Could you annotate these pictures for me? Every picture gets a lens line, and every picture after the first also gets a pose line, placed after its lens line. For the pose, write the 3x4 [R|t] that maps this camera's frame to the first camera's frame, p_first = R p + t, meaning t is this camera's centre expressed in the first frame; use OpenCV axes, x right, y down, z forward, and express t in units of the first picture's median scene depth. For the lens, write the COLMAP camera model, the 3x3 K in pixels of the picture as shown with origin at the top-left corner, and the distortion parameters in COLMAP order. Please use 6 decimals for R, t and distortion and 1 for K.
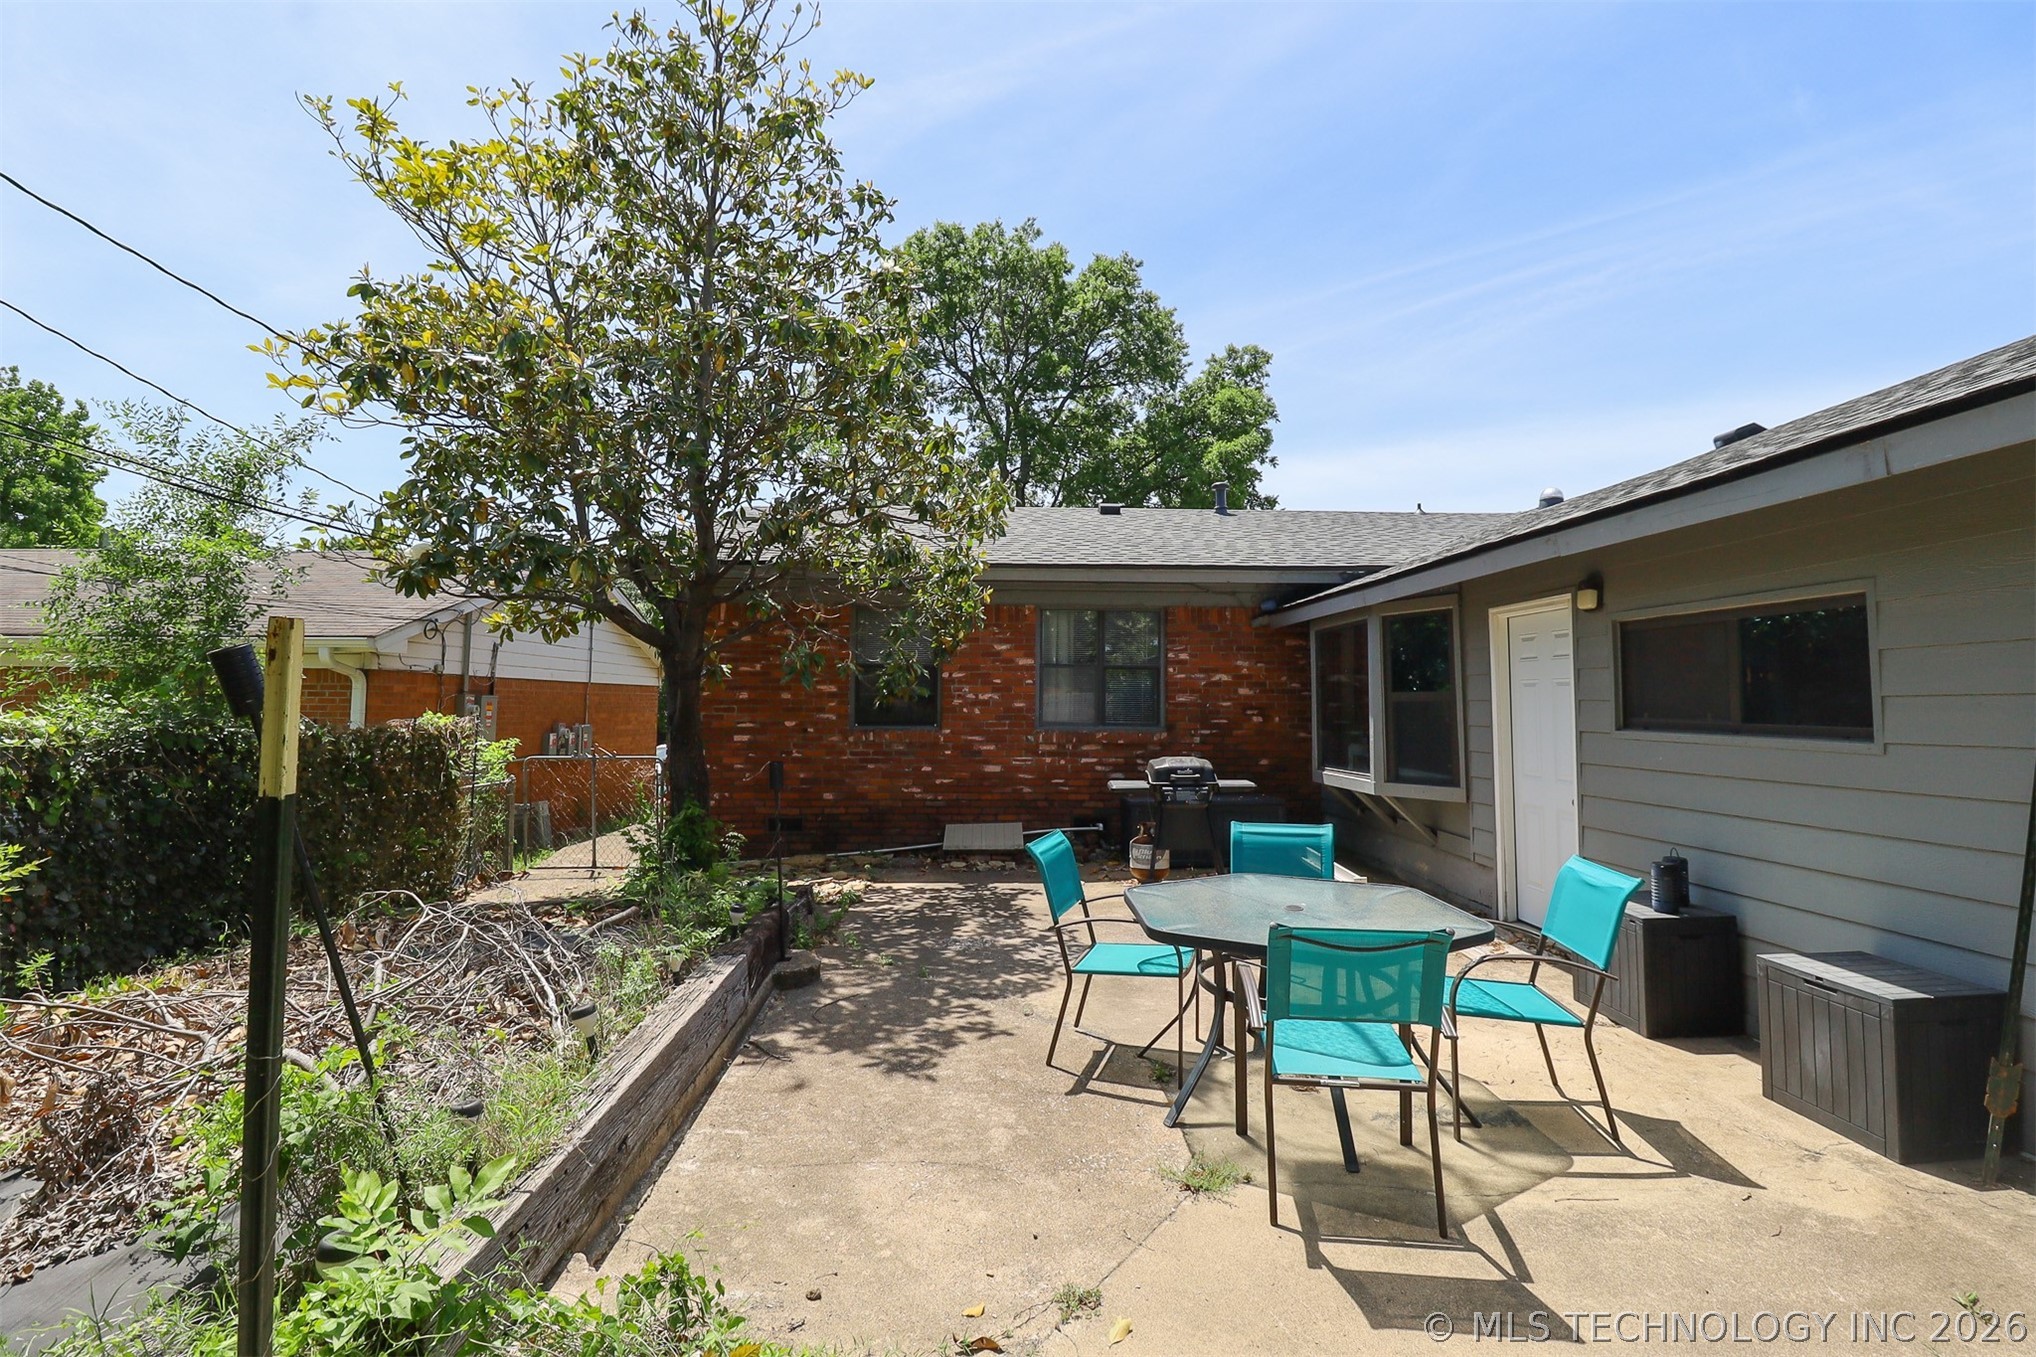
lens RADIAL K [[946.6, 0, 1020.6], [0, 946.6, 645.8], [0, 0, 1]] dist [0.004026, -0.016146]
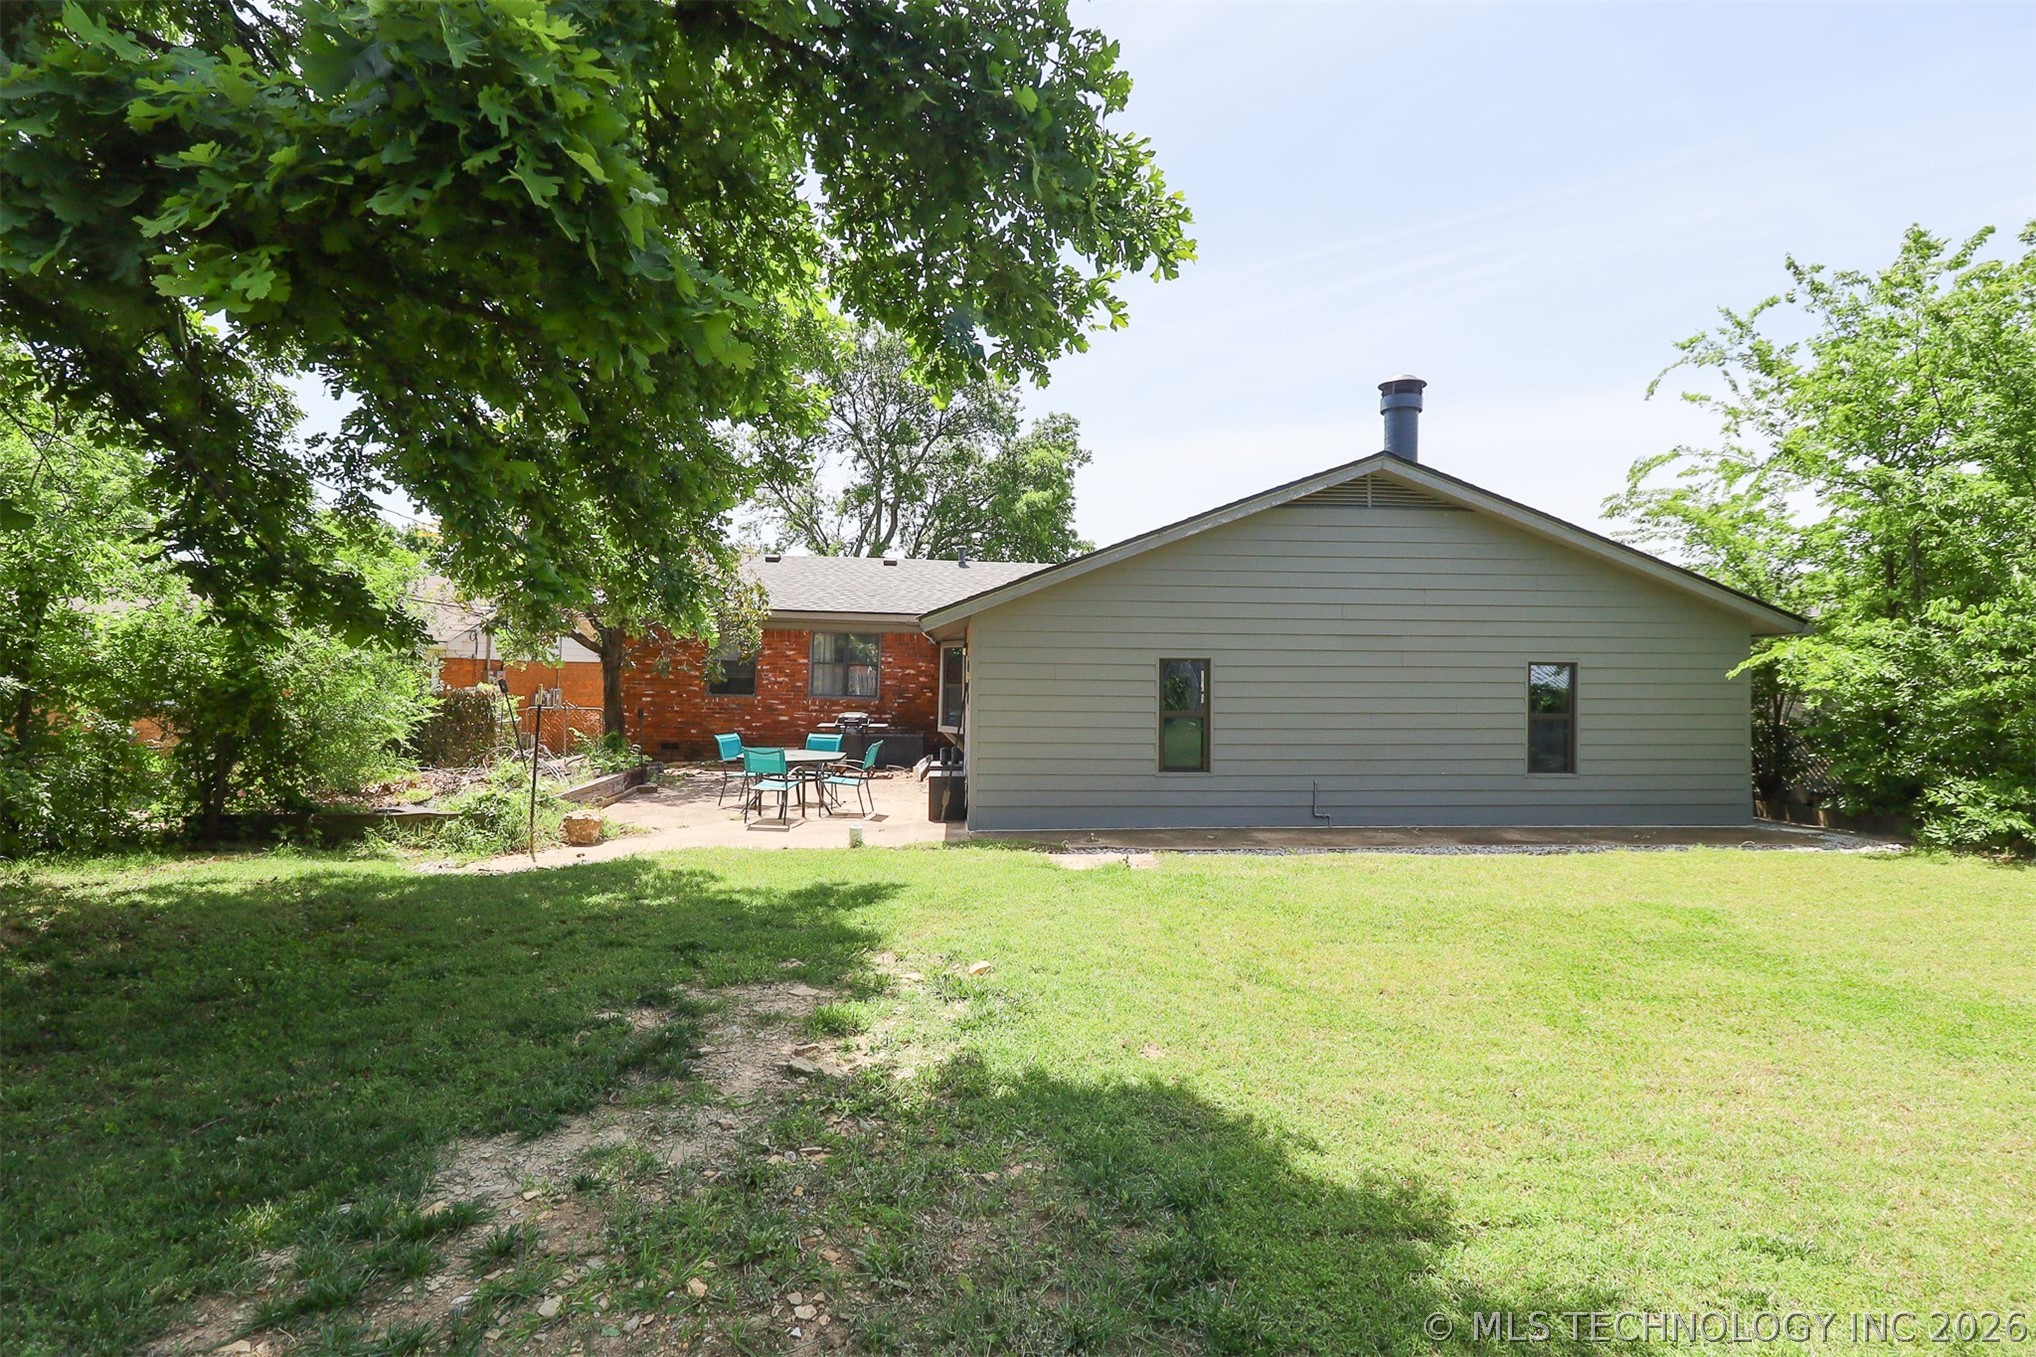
lens RADIAL K [[946.6, 0, 1020.6], [0, 946.6, 645.8], [0, 0, 1]] dist [0.004026, -0.016146]
pose [[0.999308, 0.020465, 0.031065, 0.372637], [-0.021500, 0.999212, 0.033376, -0.083429], [-0.030358, -0.034020, 0.998960, -0.857872]]
